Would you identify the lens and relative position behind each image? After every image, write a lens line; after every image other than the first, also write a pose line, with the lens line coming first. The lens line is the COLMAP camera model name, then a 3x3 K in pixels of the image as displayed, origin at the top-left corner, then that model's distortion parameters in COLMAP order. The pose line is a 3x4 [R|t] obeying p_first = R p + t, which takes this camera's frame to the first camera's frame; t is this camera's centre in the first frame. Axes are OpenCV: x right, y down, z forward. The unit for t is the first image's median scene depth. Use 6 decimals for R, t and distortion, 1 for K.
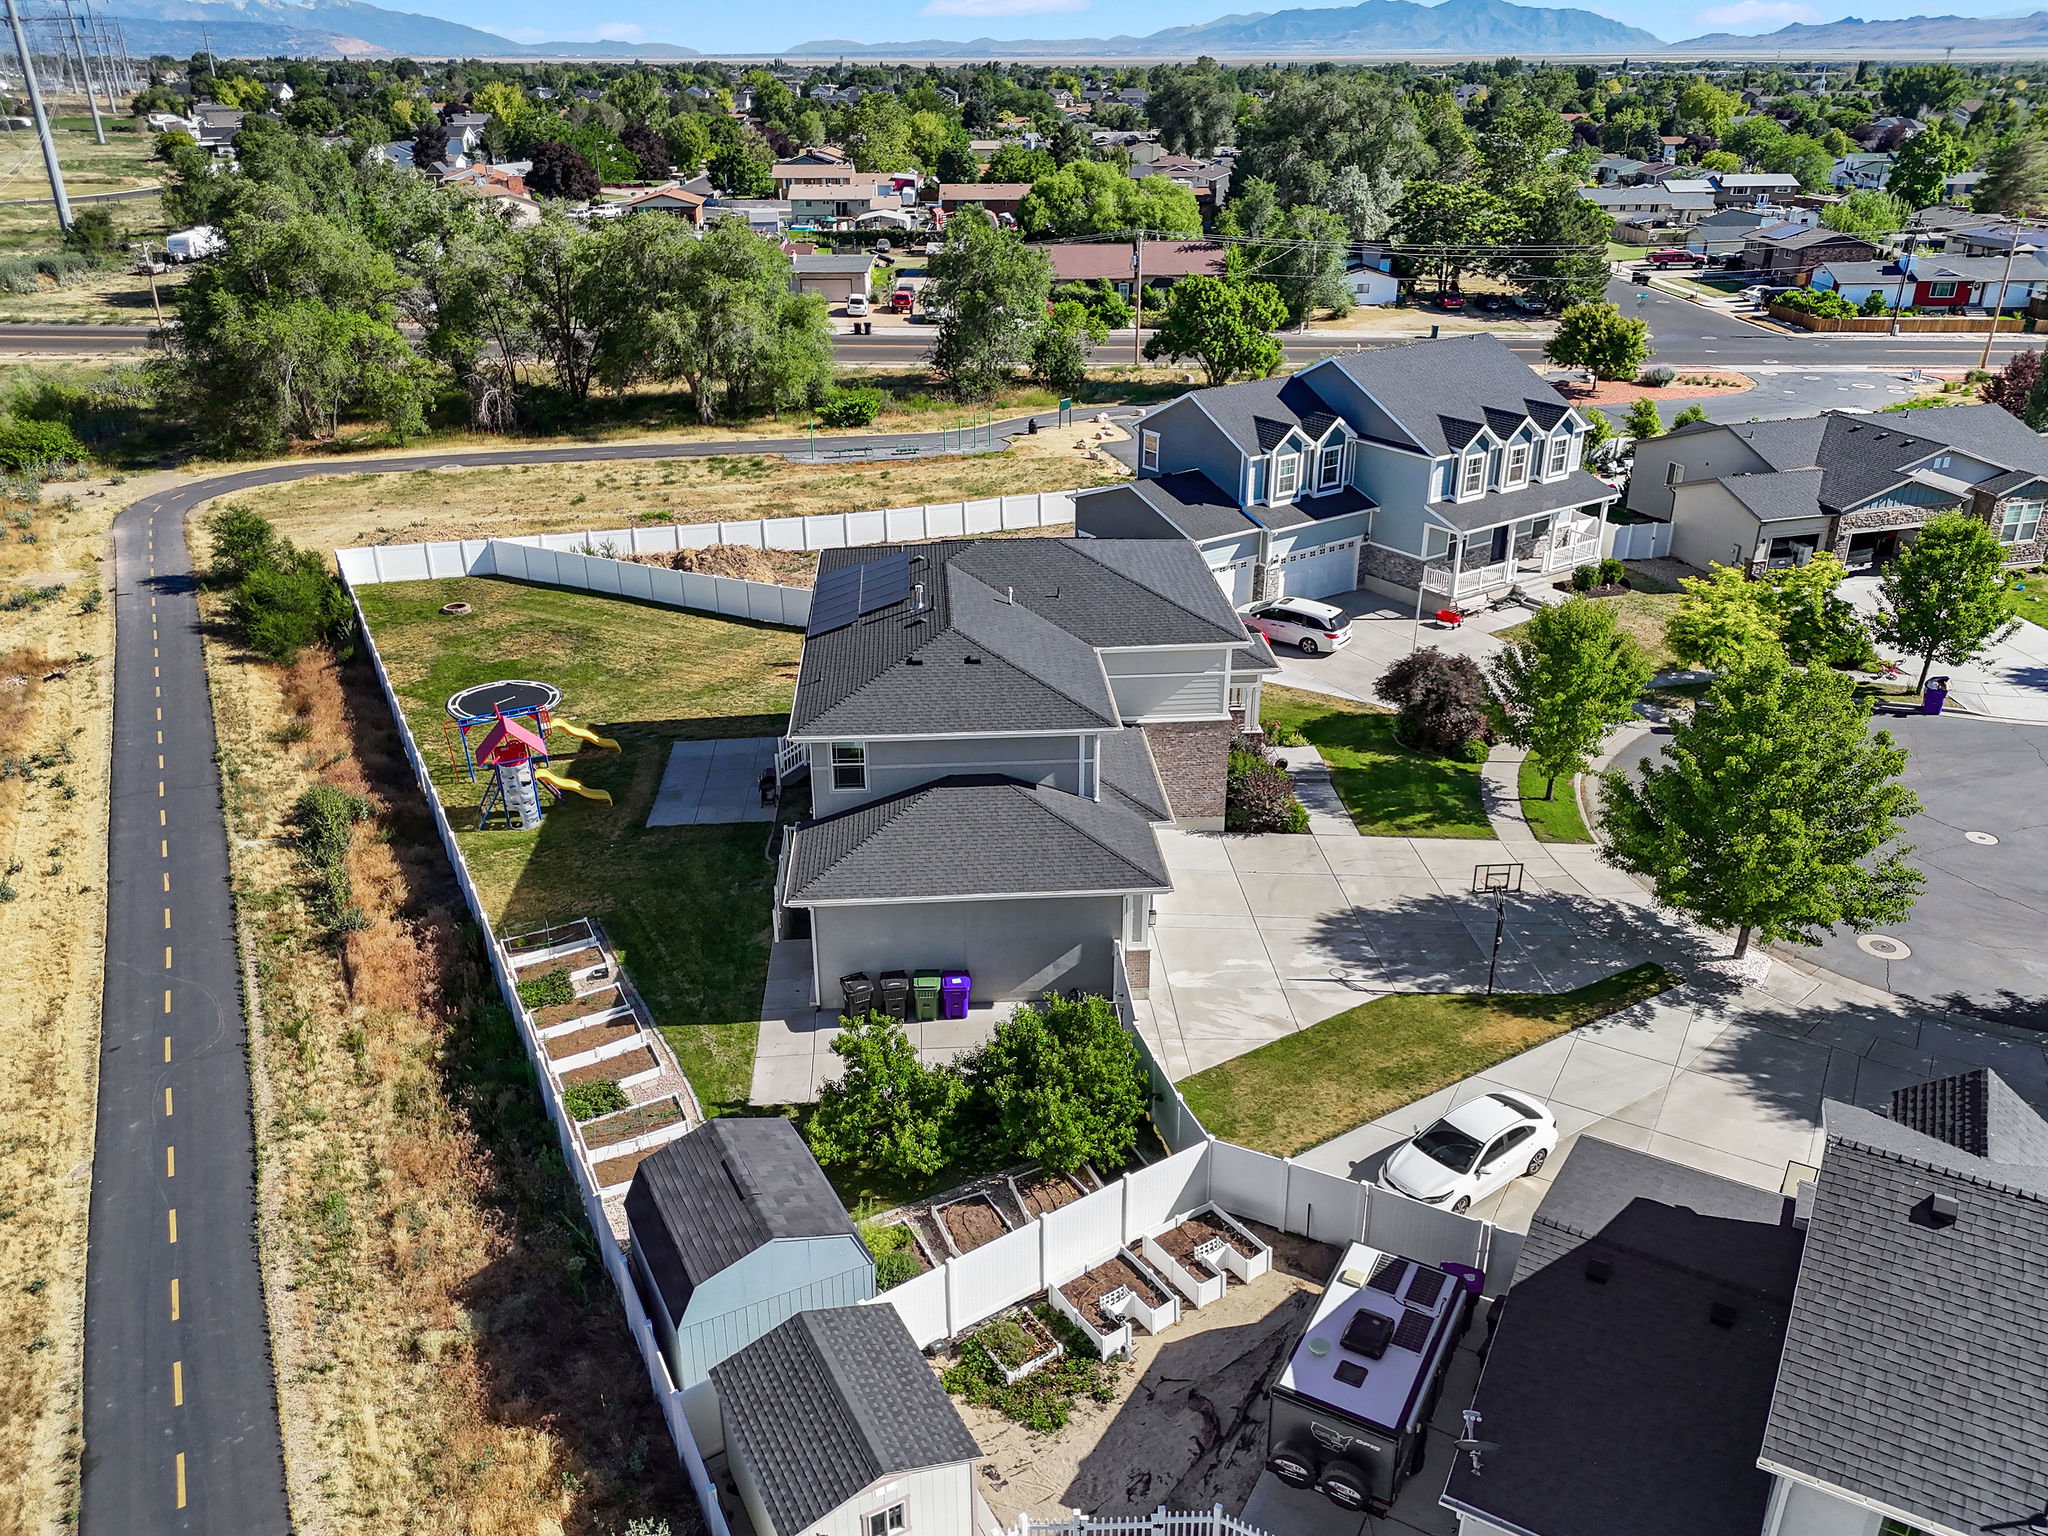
lens RADIAL K [[1554.9, 0, 1056.6], [0, 1554.9, 767.8], [0, 0, 1]] dist [0.004292, 0.003195]
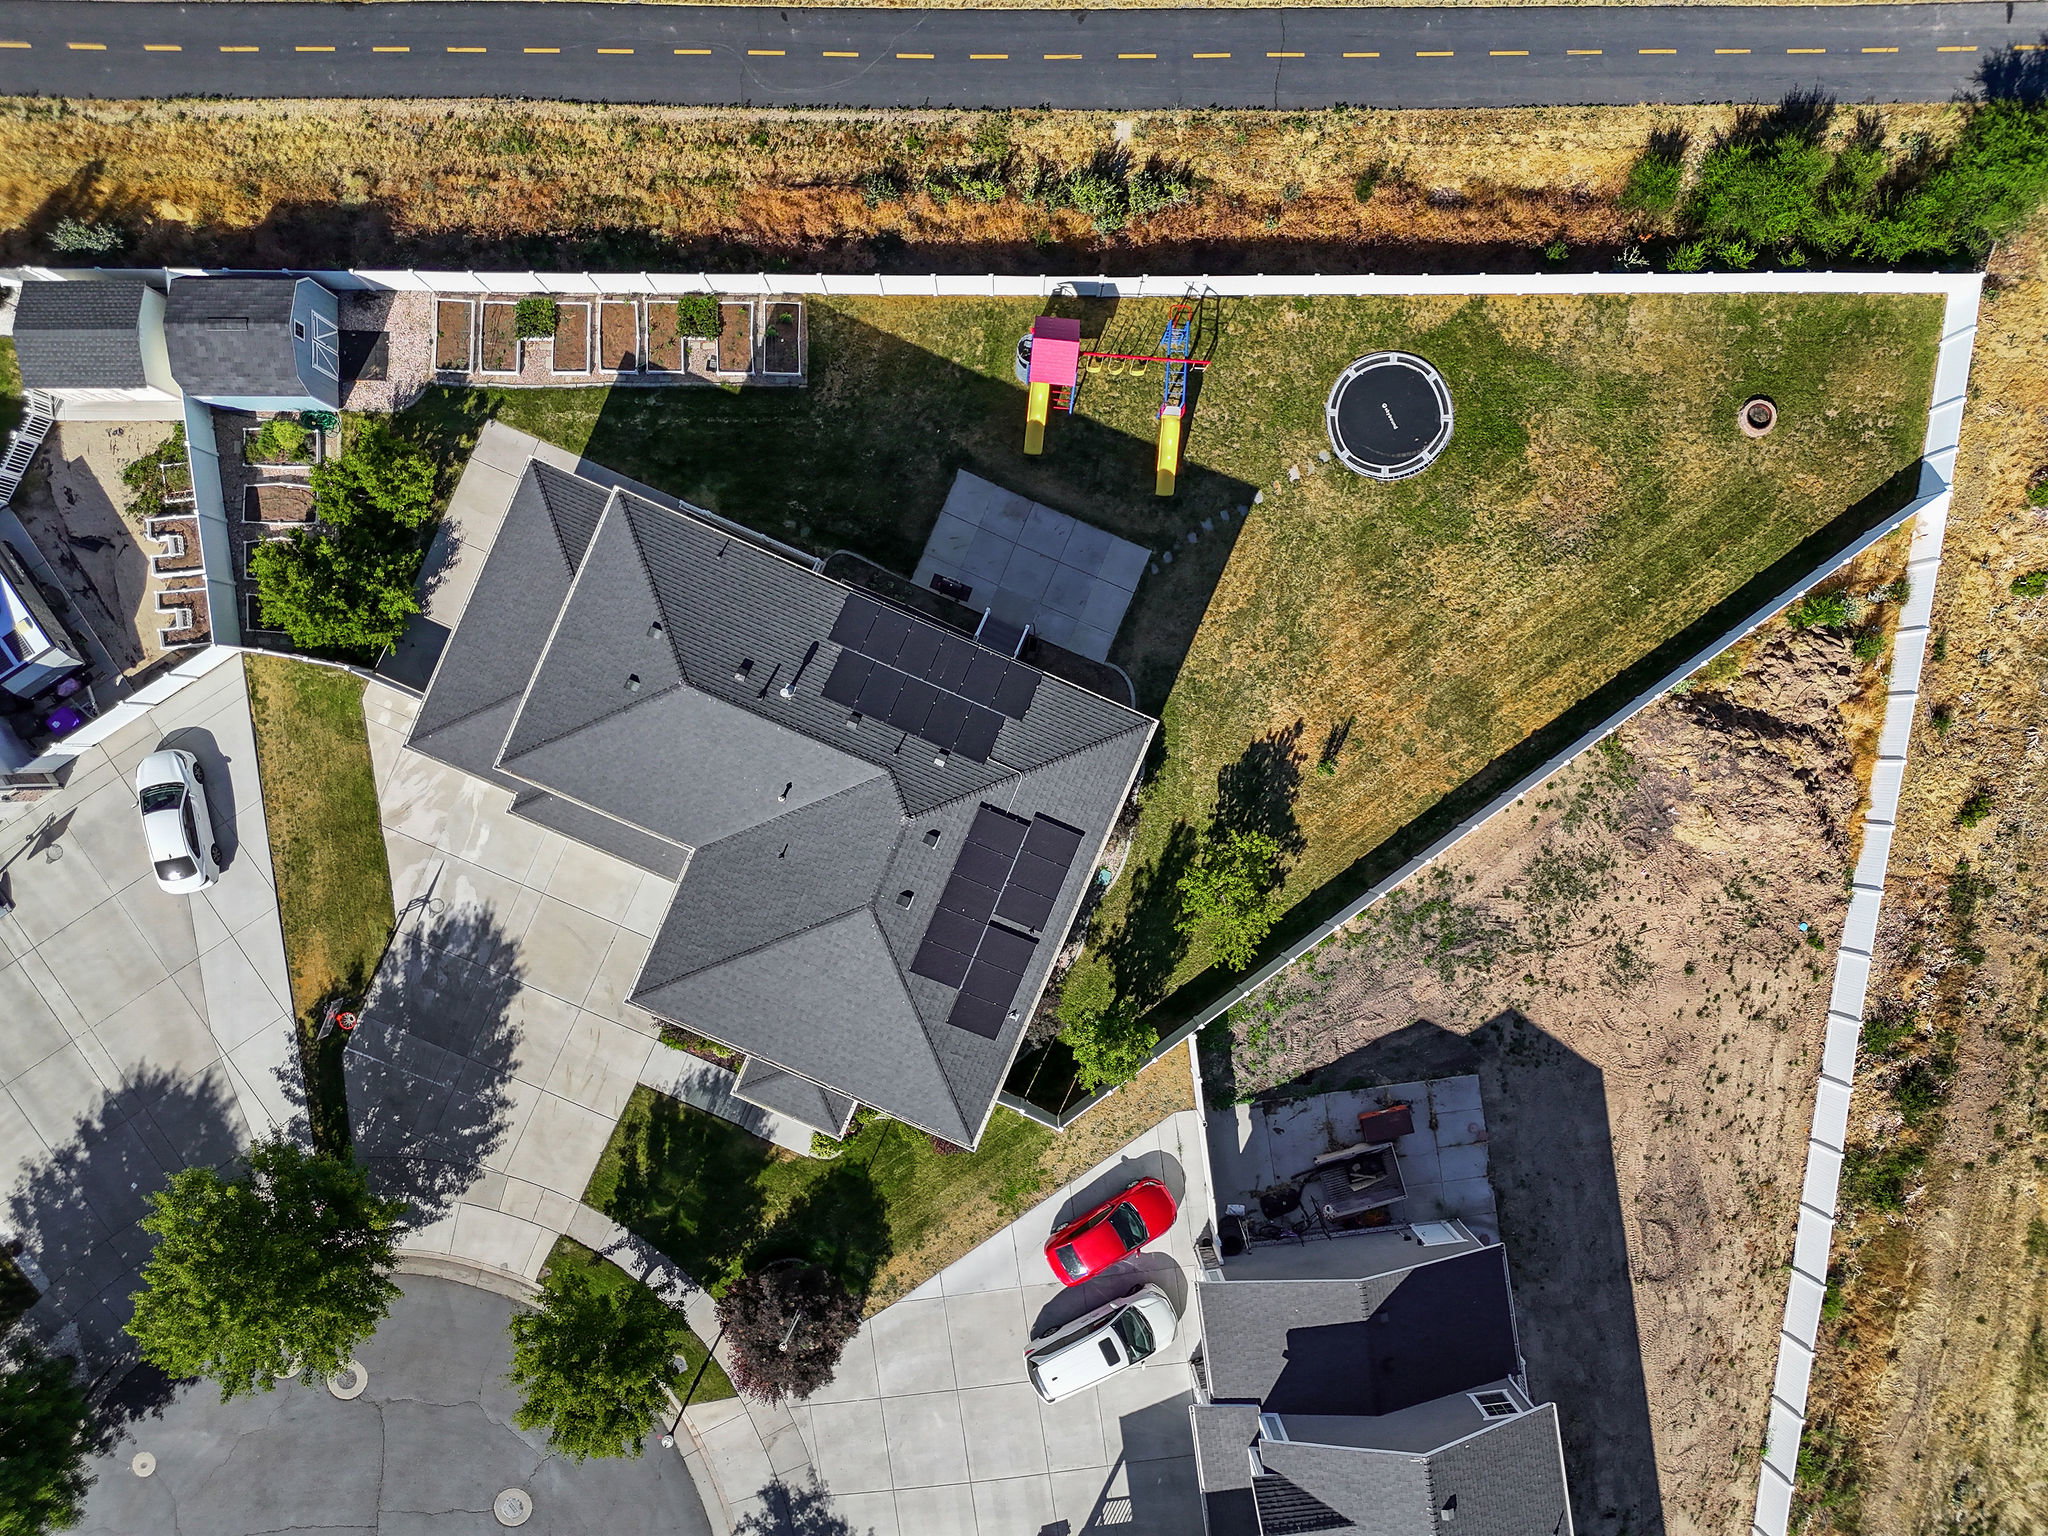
lens RADIAL K [[1550.4, 0, 1021.5], [0, 1550.4, 674.0], [0, 0, 1]] dist [0.032826, -0.006030]
pose [[-0.472398, 0.881374, 0.004522, -0.159653], [-0.371270, -0.203641, 0.905919, -0.891120], [0.799374, 0.426276, 0.423427, 0.621822]]
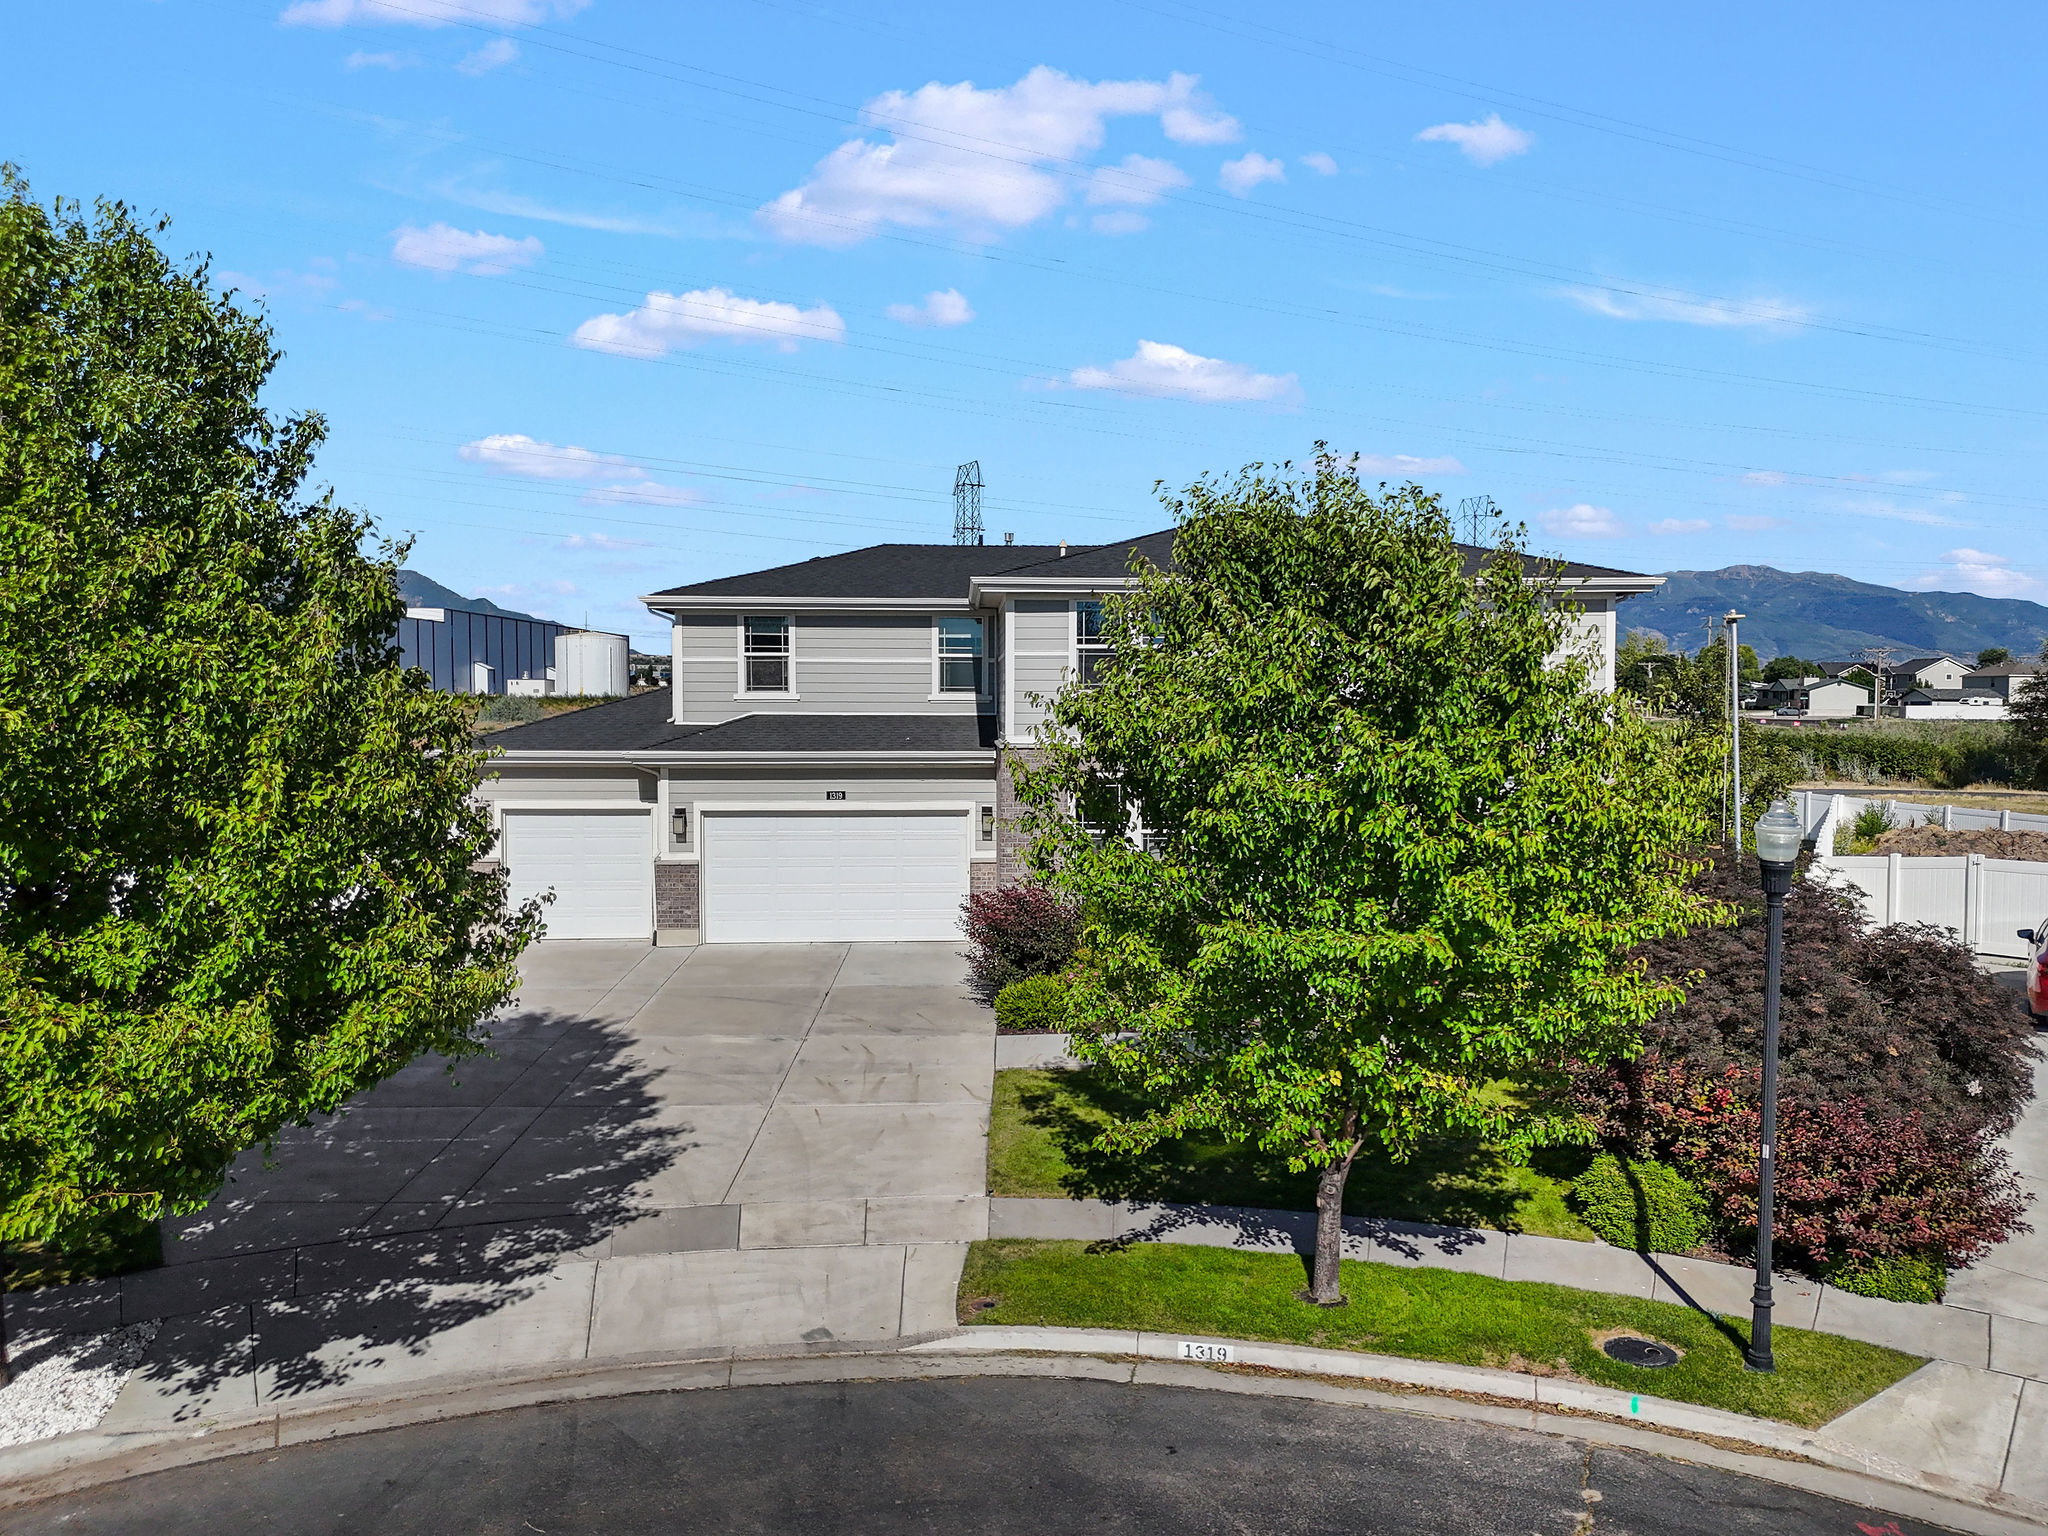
lens RADIAL K [[1528.3, 0, 1006.8], [0, 1528.3, 746.1], [0, 0, 1]] dist [0.088623, -0.102491]
pose [[-0.050167, 0.029576, -0.998303, 0.575579], [-0.415408, 0.908379, 0.047787, -0.052894], [0.908251, 0.417100, -0.033285, 0.937882]]
